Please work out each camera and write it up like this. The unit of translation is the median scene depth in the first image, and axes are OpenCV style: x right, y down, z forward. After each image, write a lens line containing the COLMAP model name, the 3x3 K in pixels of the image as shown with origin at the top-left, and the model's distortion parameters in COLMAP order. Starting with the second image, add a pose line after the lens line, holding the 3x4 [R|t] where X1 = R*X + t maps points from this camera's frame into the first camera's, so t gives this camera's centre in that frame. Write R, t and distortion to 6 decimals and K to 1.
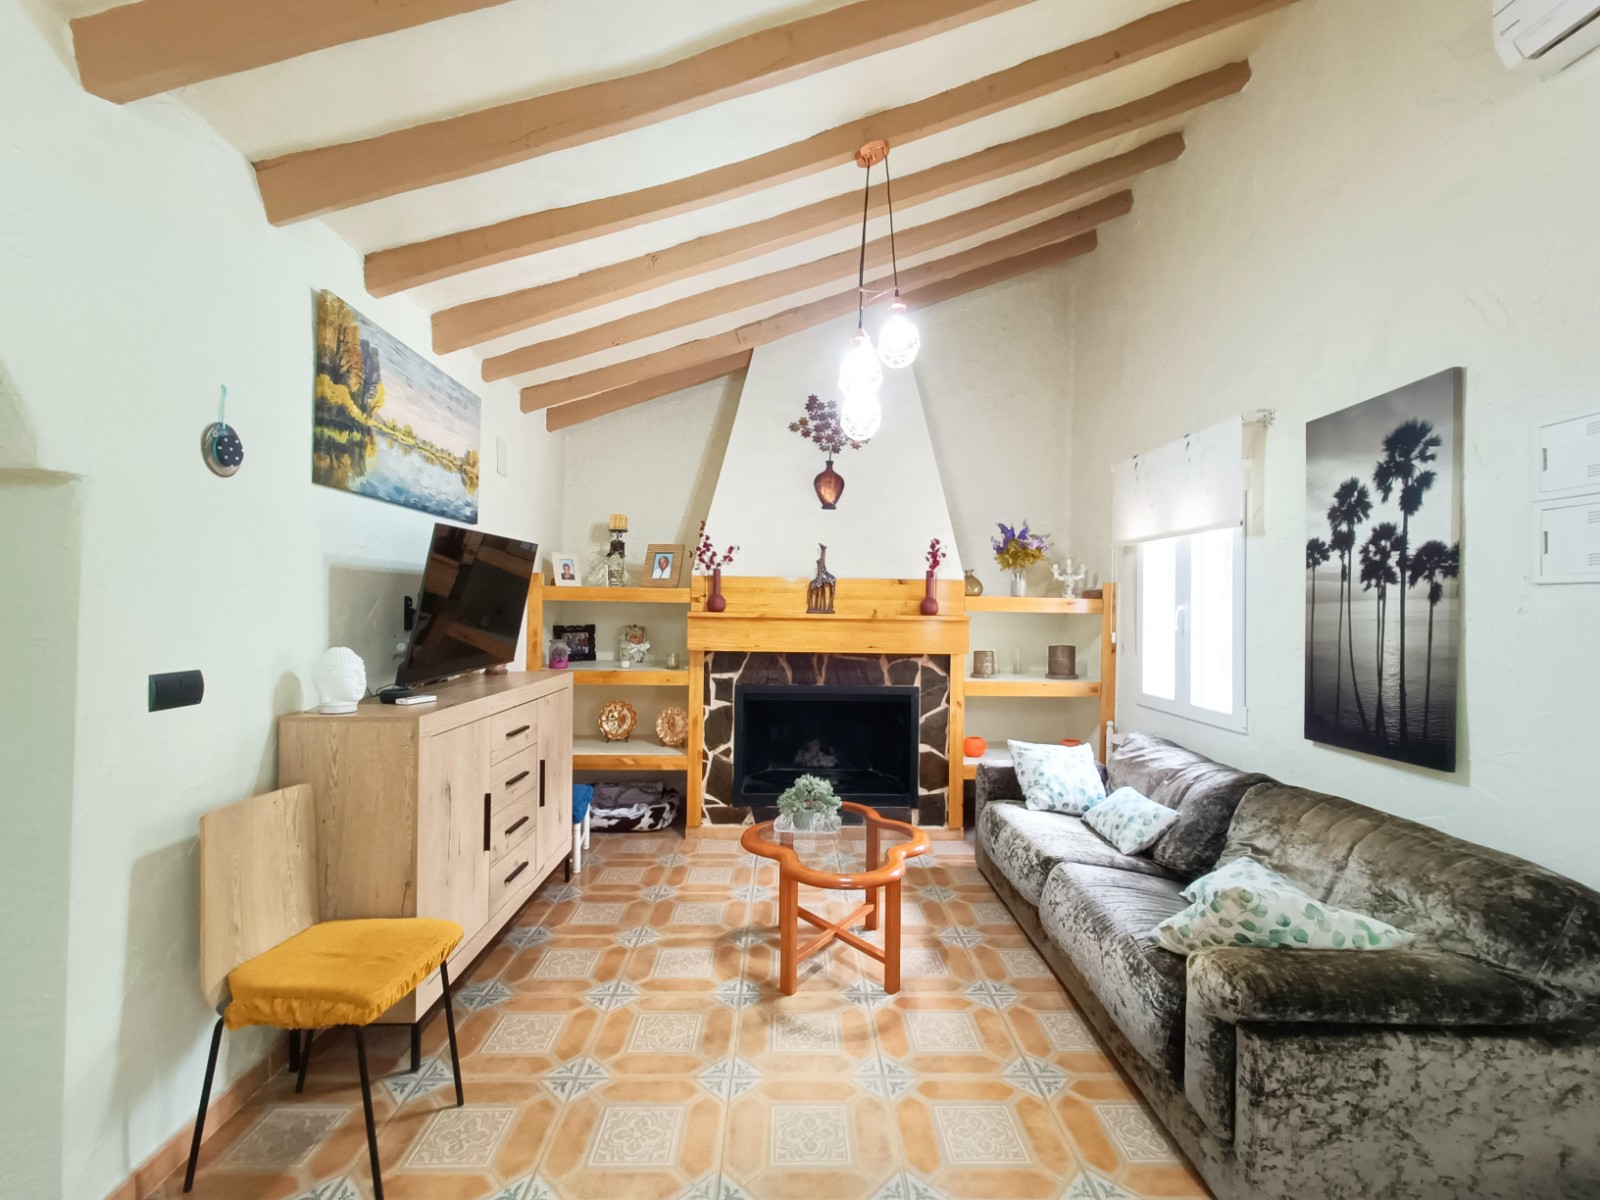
lens RADIAL K [[718.8, 0, 800.0], [0, 718.8, 600.0], [0, 0, 1]] dist [0.000302, 0.001531]
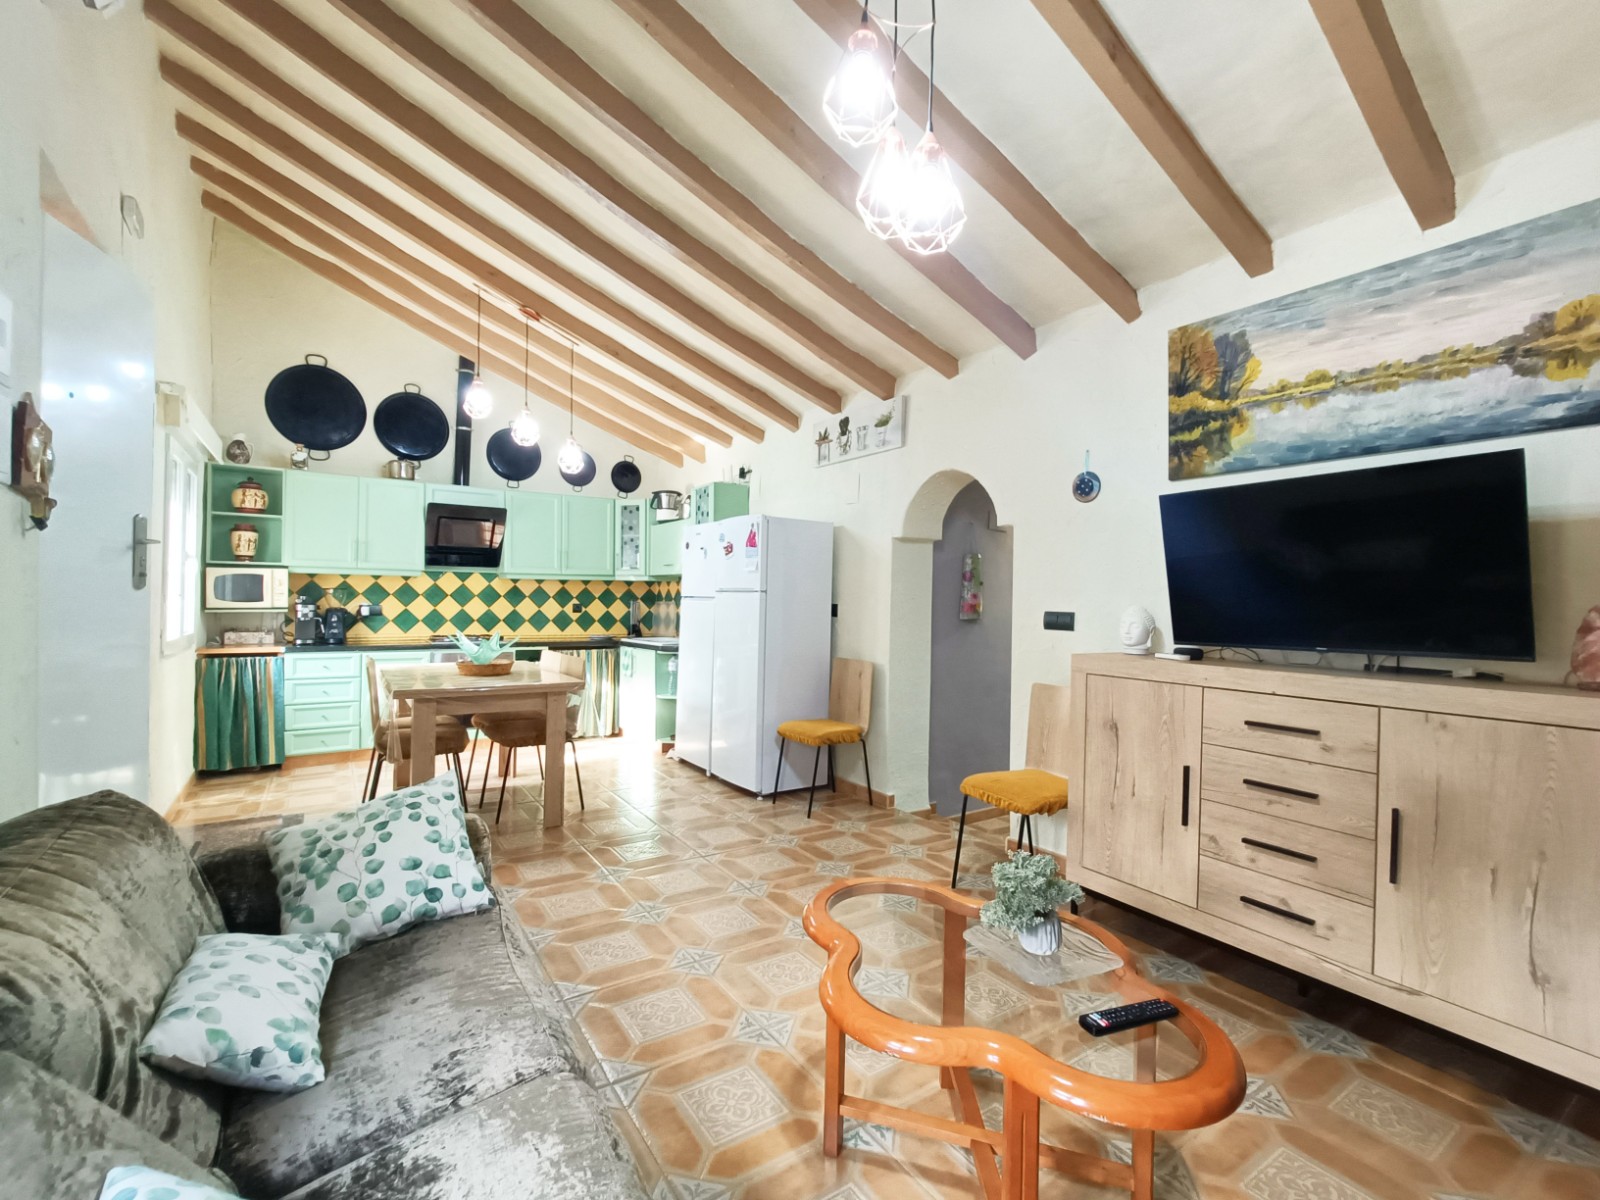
lens RADIAL K [[718.8, 0, 800.0], [0, 718.8, 600.0], [0, 0, 1]] dist [0.000302, 0.001531]
pose [[-0.845336, -0.031922, -0.533281, 0.540591], [-0.026603, 0.999490, -0.017659, 0.086893], [0.533573, -0.000741, -0.845754, 1.629569]]
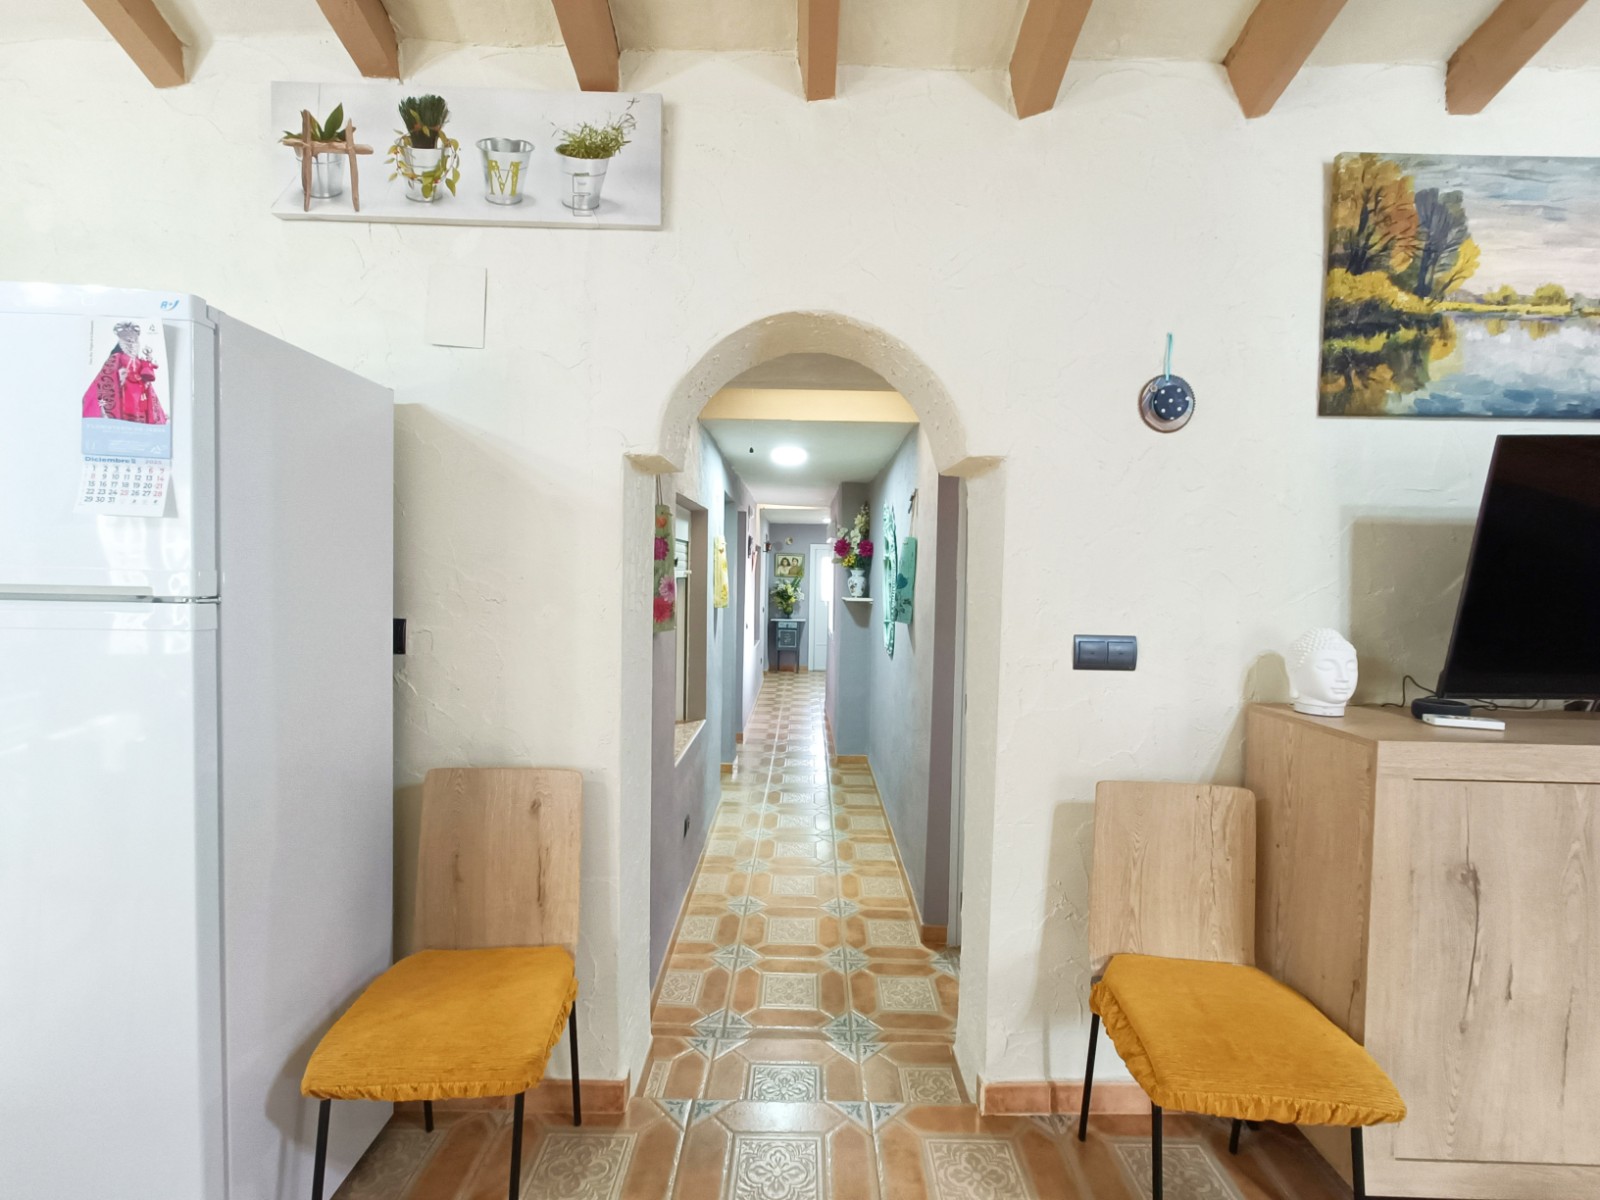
lens RADIAL K [[718.8, 0, 800.0], [0, 718.8, 600.0], [0, 0, 1]] dist [0.000302, 0.001531]
pose [[-0.024067, 0.026884, -0.999349, 0.113289], [-0.008550, 0.999596, 0.027097, 0.018979], [0.999674, 0.009197, -0.023828, 0.428312]]
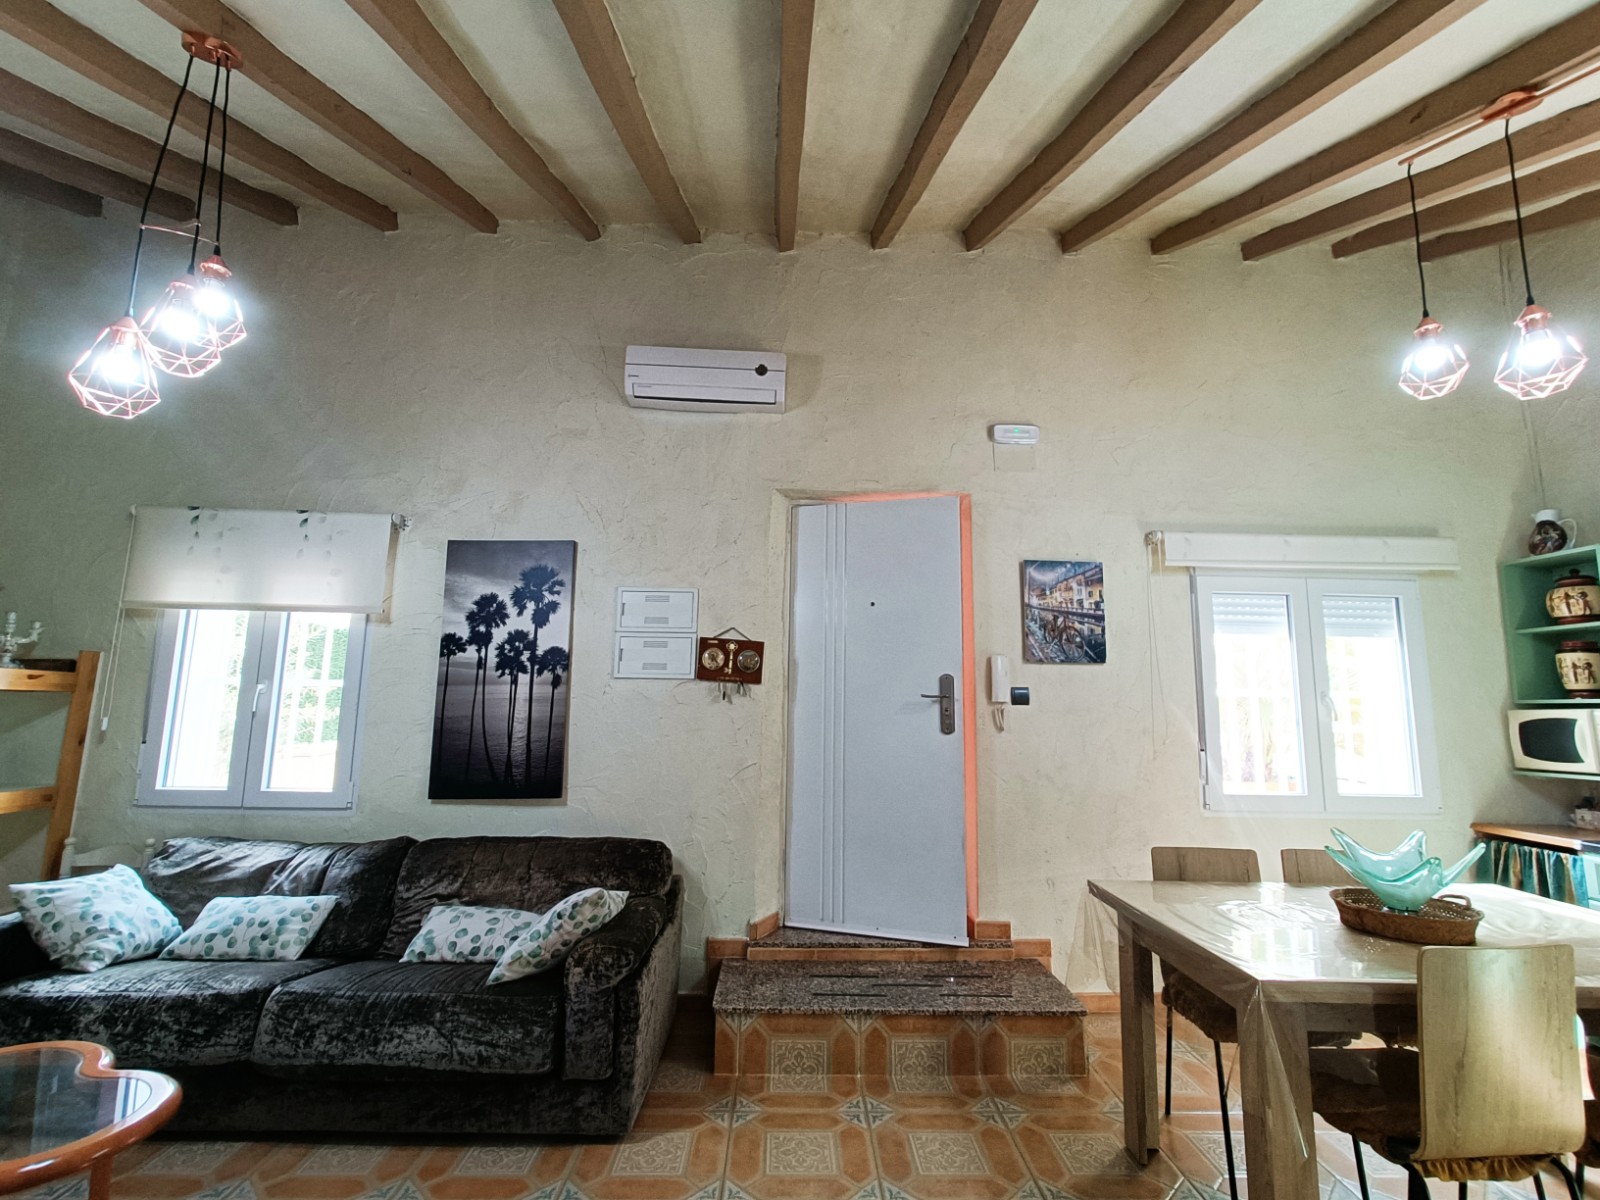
lens RADIAL K [[717.0, 0, 806.8], [0, 717.0, 601.3], [0, 0, 1]] dist [0.005393, -0.004518]
pose [[-0.019352, 0.136199, 0.990492, -0.591577], [-0.024197, 0.990324, -0.136649, 0.016152], [-0.999520, -0.026611, -0.015869, 0.436235]]
